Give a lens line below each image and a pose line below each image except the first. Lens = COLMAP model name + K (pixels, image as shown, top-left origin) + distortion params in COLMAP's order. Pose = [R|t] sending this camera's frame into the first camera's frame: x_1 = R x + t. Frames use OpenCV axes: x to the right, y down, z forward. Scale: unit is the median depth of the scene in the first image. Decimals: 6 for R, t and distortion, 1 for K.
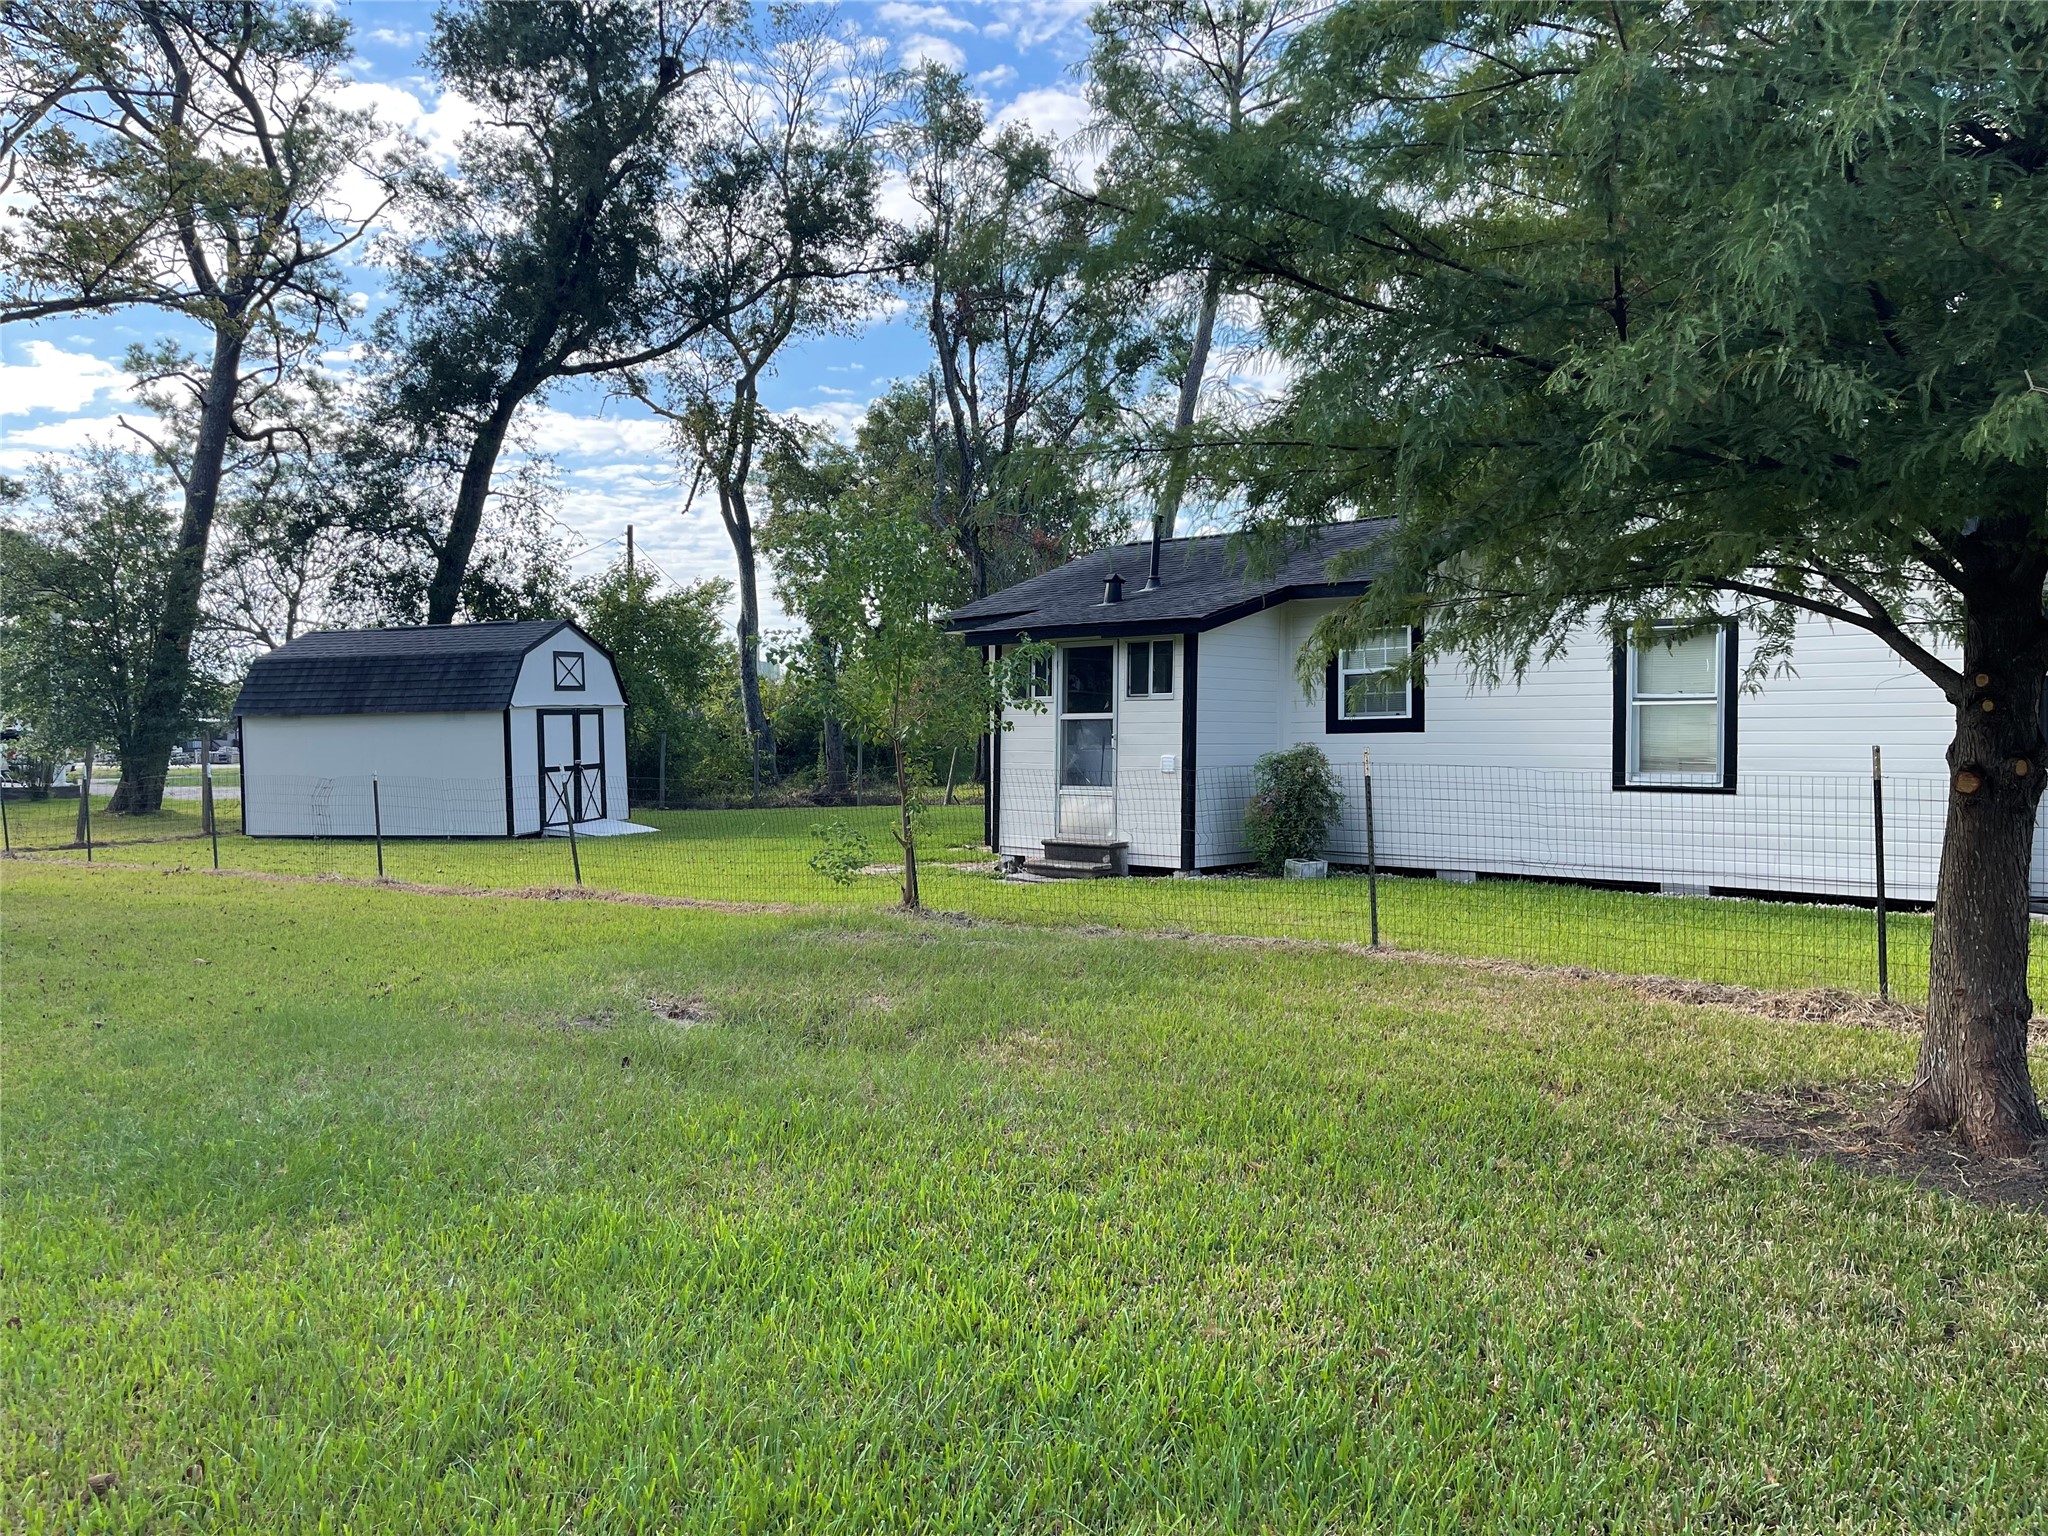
lens RADIAL K [[1480.1, 0, 1037.8], [0, 1480.1, 766.2], [0, 0, 1]] dist [0.078362, -0.120093]
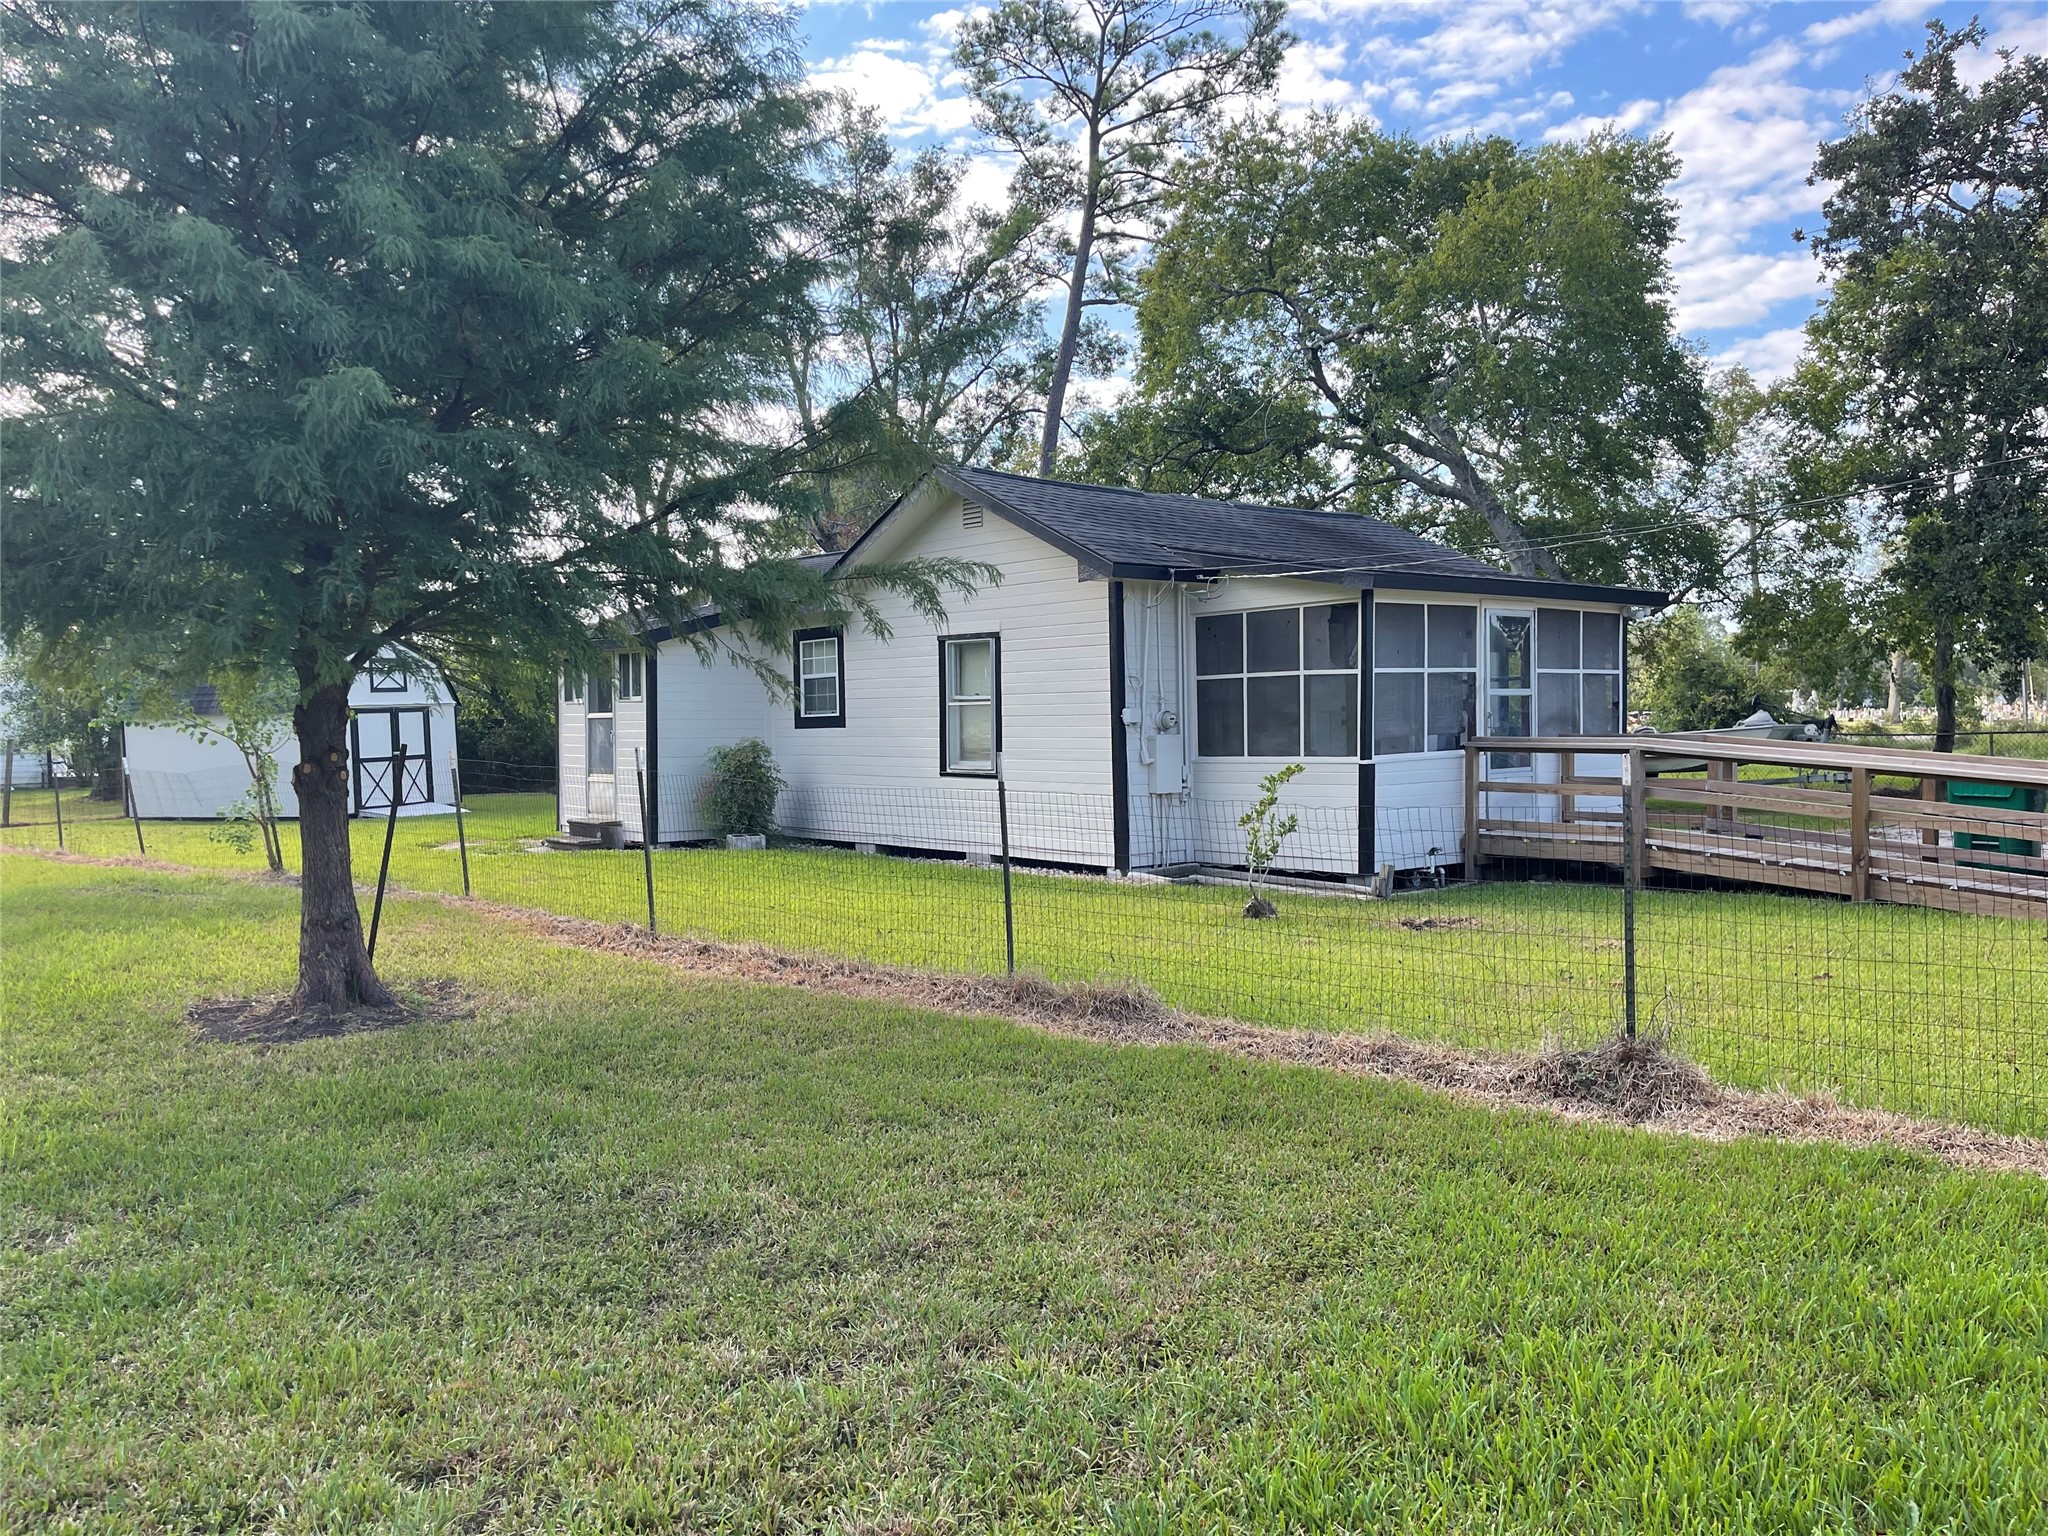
lens RADIAL K [[1480.1, 0, 1037.8], [0, 1480.1, 766.2], [0, 0, 1]] dist [0.078362, -0.120093]
pose [[0.992855, -0.007416, -0.119100, 0.545521], [0.008973, 0.999881, 0.012543, -0.005262], [0.118993, -0.013522, 0.992803, -0.161206]]
